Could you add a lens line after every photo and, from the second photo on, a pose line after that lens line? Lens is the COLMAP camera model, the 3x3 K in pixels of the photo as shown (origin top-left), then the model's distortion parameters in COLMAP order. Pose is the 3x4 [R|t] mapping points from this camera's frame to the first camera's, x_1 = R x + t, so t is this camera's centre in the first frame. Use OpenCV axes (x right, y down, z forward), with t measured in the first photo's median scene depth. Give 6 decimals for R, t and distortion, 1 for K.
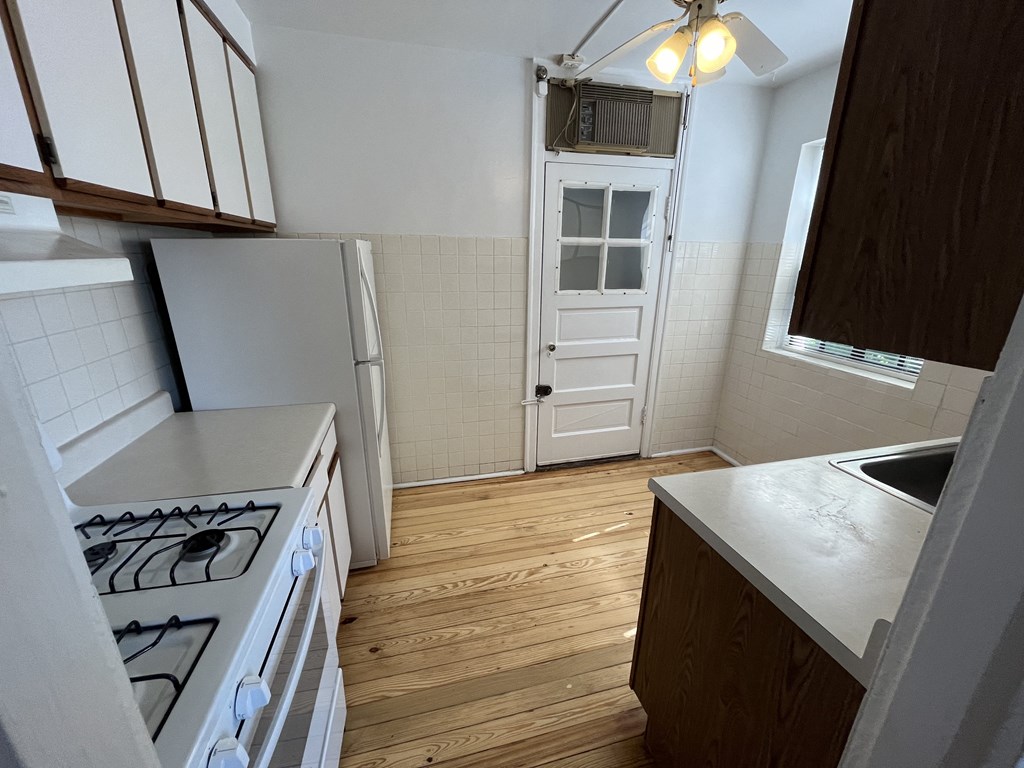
lens RADIAL K [[408.5, 0, 512.3], [0, 408.5, 383.2], [0, 0, 1]] dist [-0.000985, -0.000091]
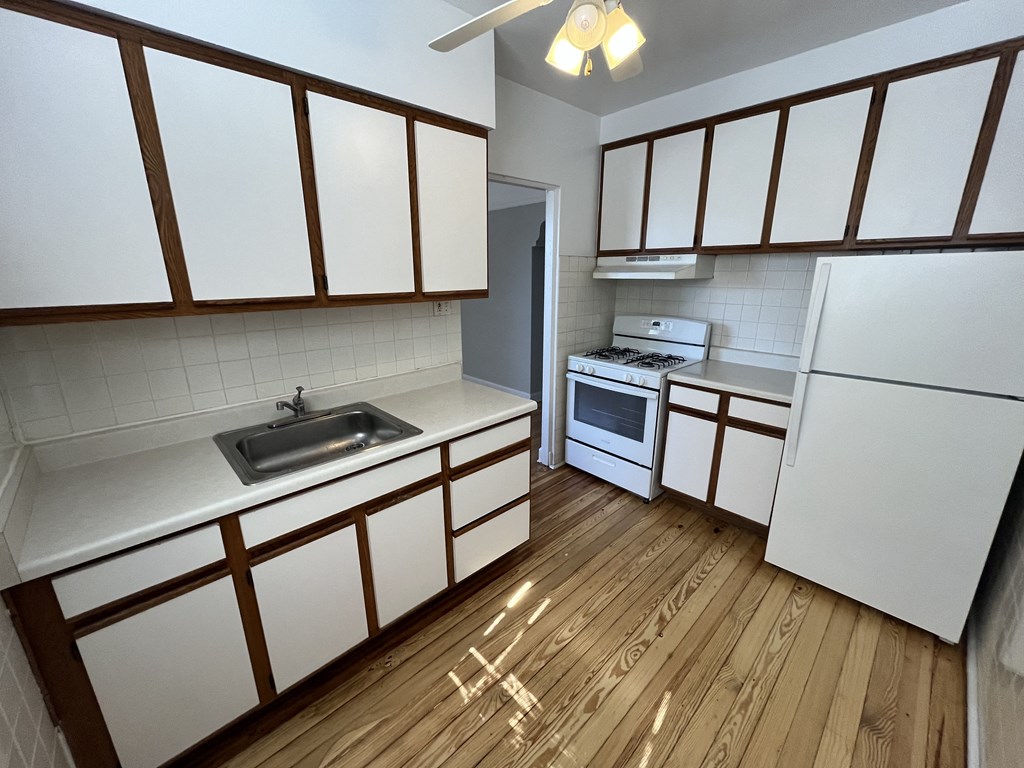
lens RADIAL K [[408.5, 0, 513.4], [0, 408.5, 382.4], [0, 0, 1]] dist [-0.000985, -0.000091]
pose [[-0.868645, 0.124153, -0.479627, 0.689501], [-0.153705, 0.852792, 0.499120, -0.374882], [0.470989, 0.507279, -0.721690, 1.212206]]
